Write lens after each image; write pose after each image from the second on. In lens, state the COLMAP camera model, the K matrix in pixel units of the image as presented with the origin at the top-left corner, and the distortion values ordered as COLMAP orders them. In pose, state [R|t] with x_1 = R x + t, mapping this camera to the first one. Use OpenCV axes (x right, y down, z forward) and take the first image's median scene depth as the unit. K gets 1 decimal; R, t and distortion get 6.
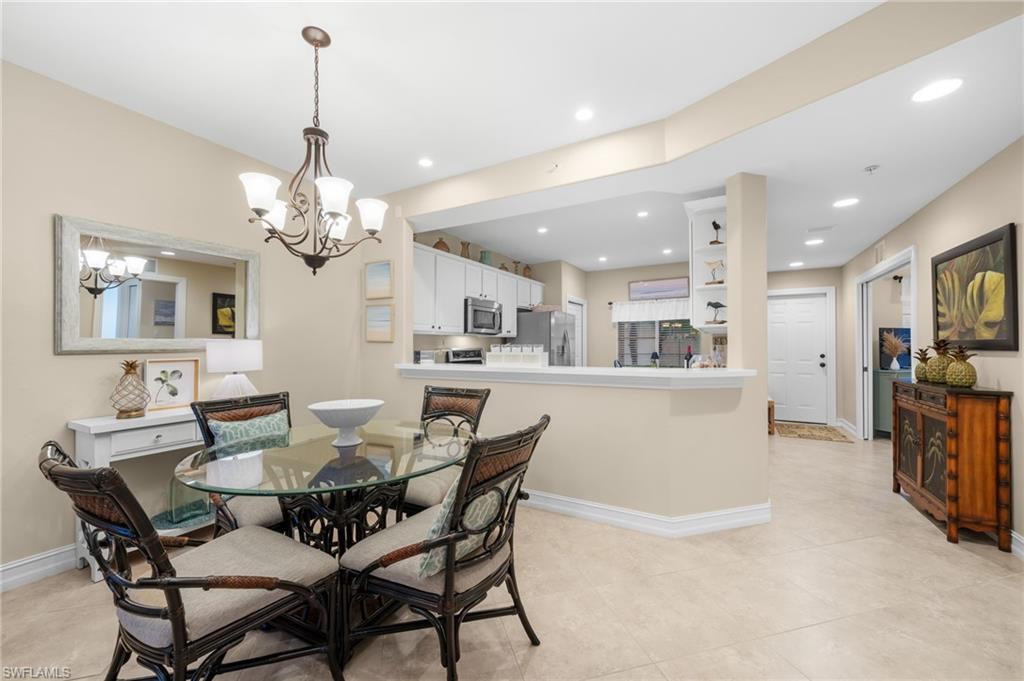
lens RADIAL K [[398.2, 0, 508.4], [0, 398.2, 339.9], [0, 0, 1]] dist [-0.003525, -0.000711]
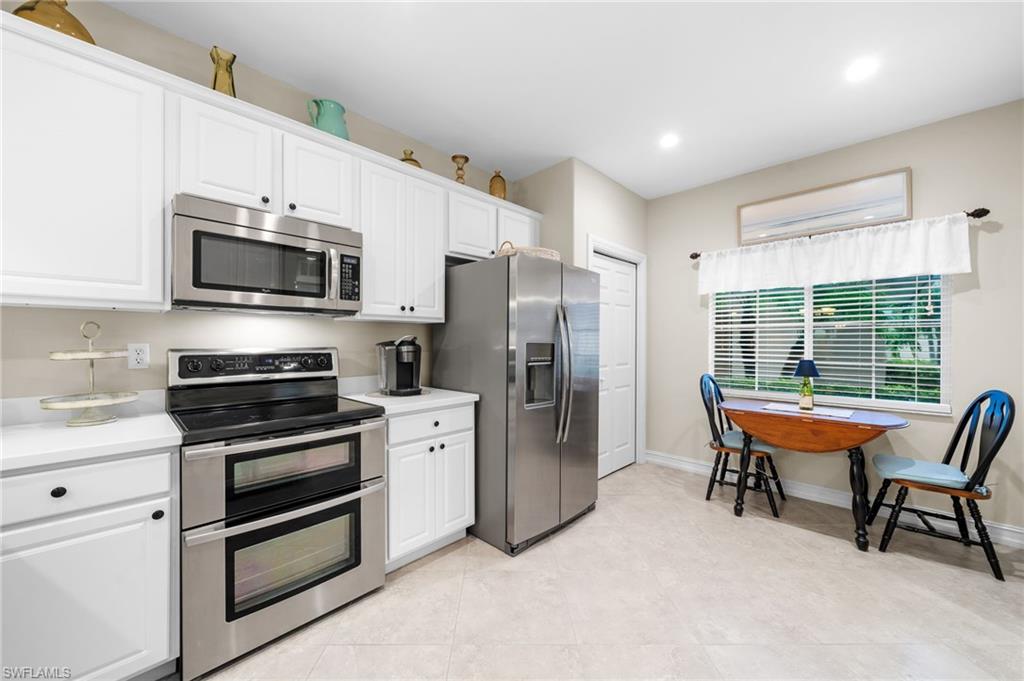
lens RADIAL K [[378.7, 0, 510.2], [0, 378.7, 342.0], [0, 0, 1]] dist [0.001681, -0.000464]
pose [[0.967349, 0.005485, -0.253388, 0.345617], [-0.001646, 0.999881, 0.015359, 0.013678], [0.253442, -0.014440, 0.967243, 1.098469]]
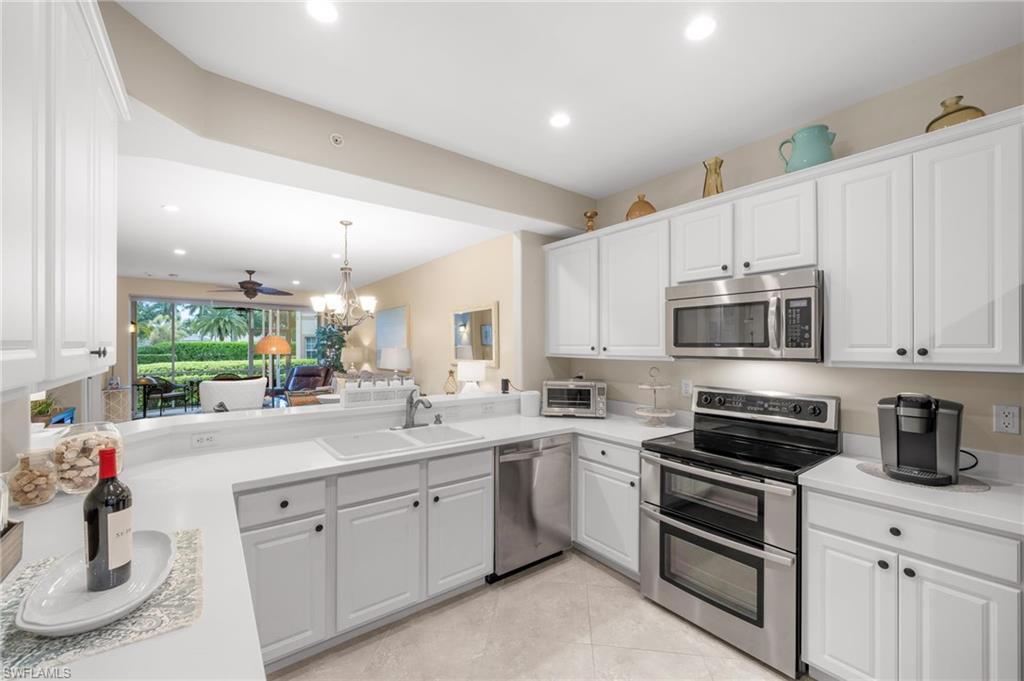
lens RADIAL K [[398.2, 0, 501.2], [0, 398.2, 347.4], [0, 0, 1]] dist [-0.003525, -0.000711]
pose [[-0.398810, 0.003546, -0.917027, 0.626210], [0.011301, 0.999936, -0.001048, -0.044717], [0.916964, -0.010781, -0.398824, 1.435138]]
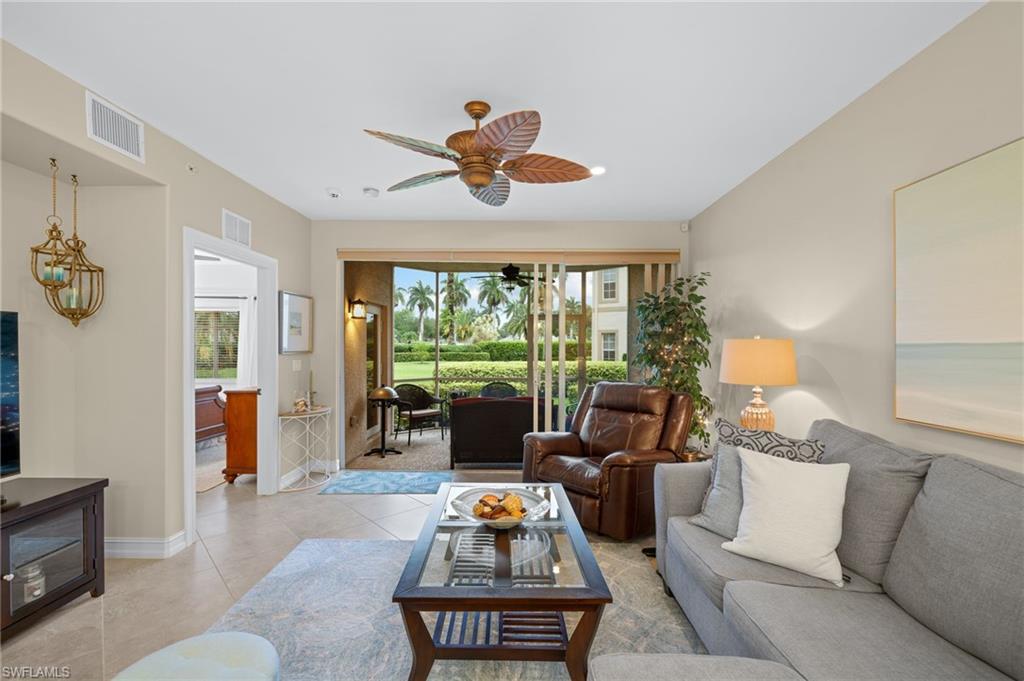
lens RADIAL K [[431.8, 0, 509.9], [0, 431.8, 348.1], [0, 0, 1]] dist [-0.002223, 0.000363]
pose [[-0.877765, -0.000173, -0.479092, -0.370409], [0.002809, 0.999981, -0.005507, -0.033551], [0.479084, -0.006180, -0.877747, 0.191044]]
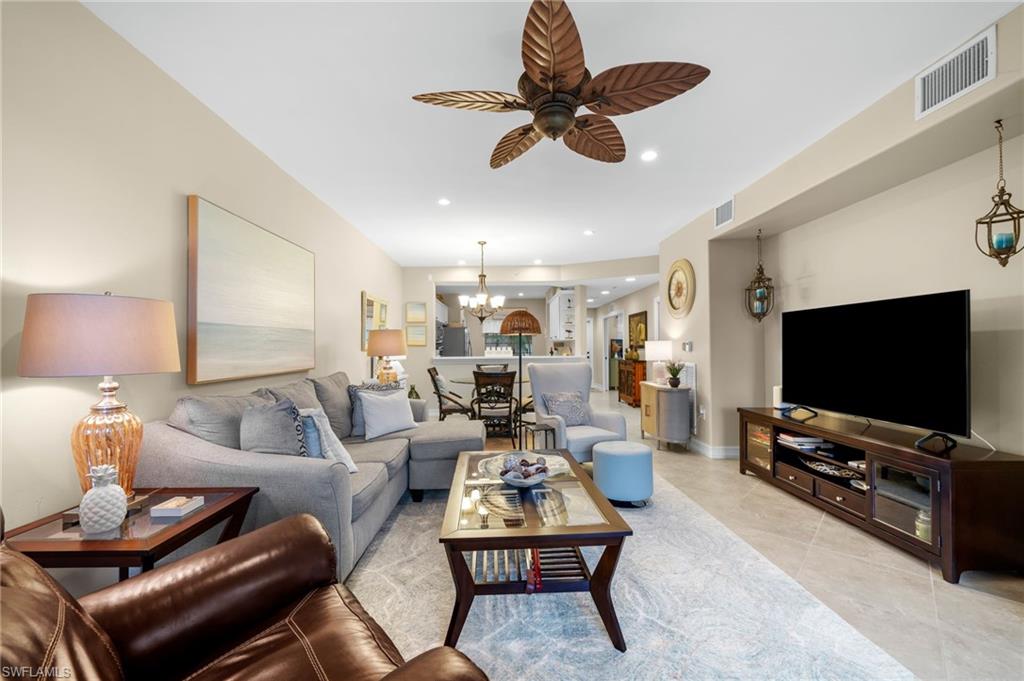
lens RADIAL K [[398.2, 0, 506.2], [0, 398.2, 342.6], [0, 0, 1]] dist [-0.003525, -0.000711]
pose [[0.863950, 0.002833, 0.503569, -0.998000], [-0.001799, 0.999995, -0.002541, -0.005971], [-0.503574, 0.001289, 0.863951, -0.905192]]
